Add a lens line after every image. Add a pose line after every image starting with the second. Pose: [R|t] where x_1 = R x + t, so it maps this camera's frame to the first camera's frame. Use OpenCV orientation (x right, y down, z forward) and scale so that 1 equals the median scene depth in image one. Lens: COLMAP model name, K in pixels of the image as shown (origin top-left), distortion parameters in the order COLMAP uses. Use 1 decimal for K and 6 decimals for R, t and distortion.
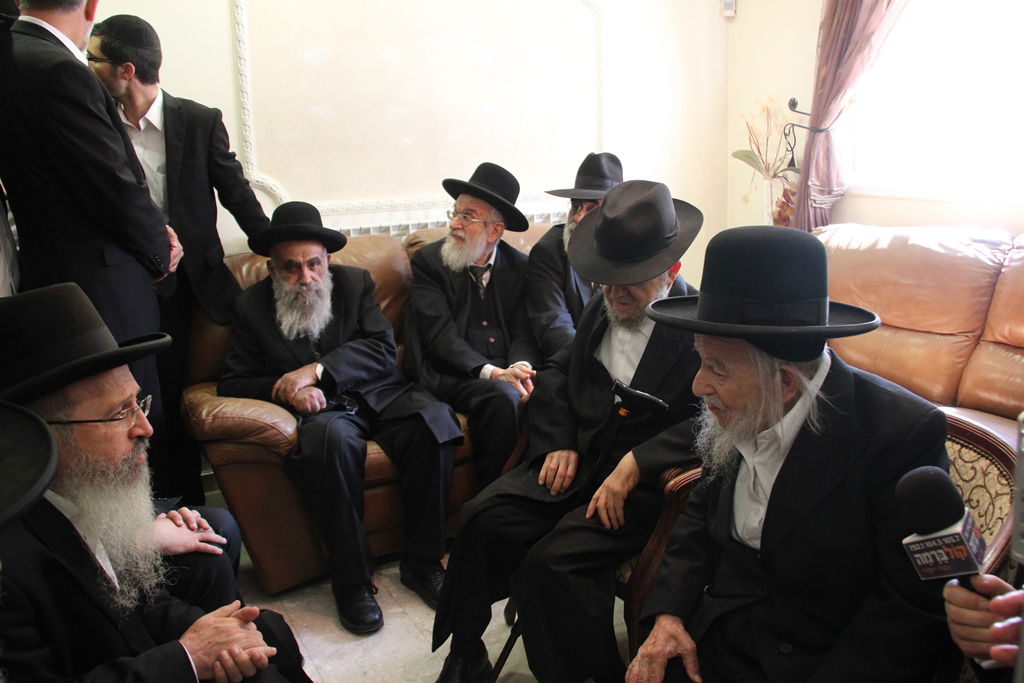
lens RADIAL K [[848.2, 0, 524.6], [0, 848.2, 341.4], [0, 0, 1]] dist [-0.176949, 0.107226]
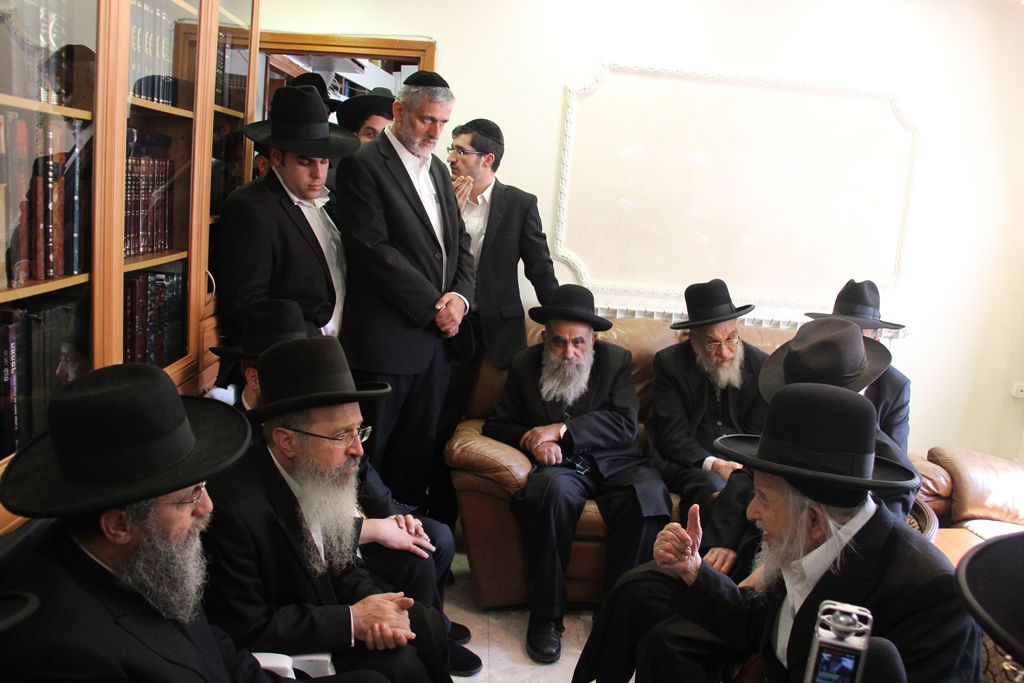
lens RADIAL K [[848.2, 0, 518.0], [0, 848.2, 325.7], [0, 0, 1]] dist [-0.176949, 0.107226]
pose [[0.890562, 0.162046, -0.425017, 0.178449], [-0.197876, 0.979360, -0.041220, -0.048078], [0.409566, 0.120810, 0.904246, -0.104402]]
